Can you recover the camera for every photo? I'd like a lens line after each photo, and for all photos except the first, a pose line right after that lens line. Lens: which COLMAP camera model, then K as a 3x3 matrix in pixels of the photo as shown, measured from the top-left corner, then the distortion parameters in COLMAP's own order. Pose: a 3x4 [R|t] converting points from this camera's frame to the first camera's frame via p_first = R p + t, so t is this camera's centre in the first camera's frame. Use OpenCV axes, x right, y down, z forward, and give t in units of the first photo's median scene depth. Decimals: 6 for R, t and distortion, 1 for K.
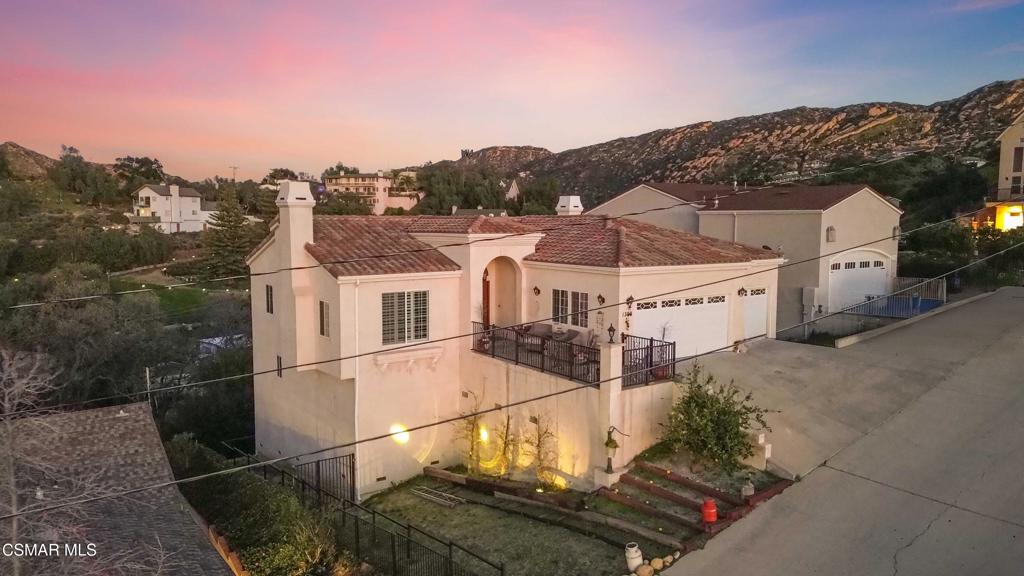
lens RADIAL K [[719.5, 0, 512.0], [0, 719.5, 288.0], [0, 0, 1]] dist [0.076124, -0.078541]
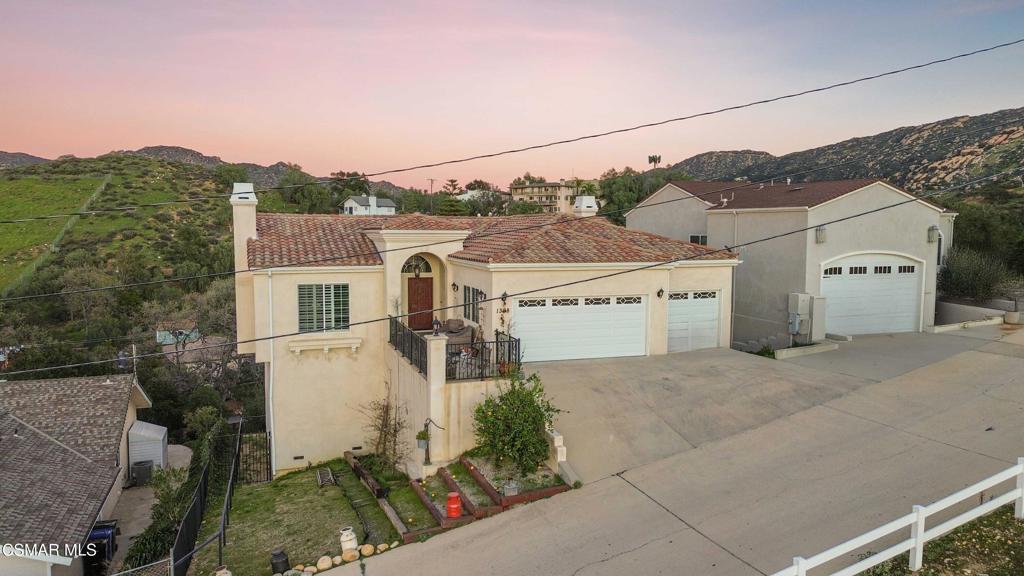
lens RADIAL K [[719.5, 0, 512.0], [0, 719.5, 288.0], [0, 0, 1]] dist [0.076124, -0.078541]
pose [[0.958447, 0.023819, -0.284276, 0.397533], [-0.027236, 0.999596, -0.008074, 0.011255], [0.283969, 0.015481, 0.958709, 0.051043]]
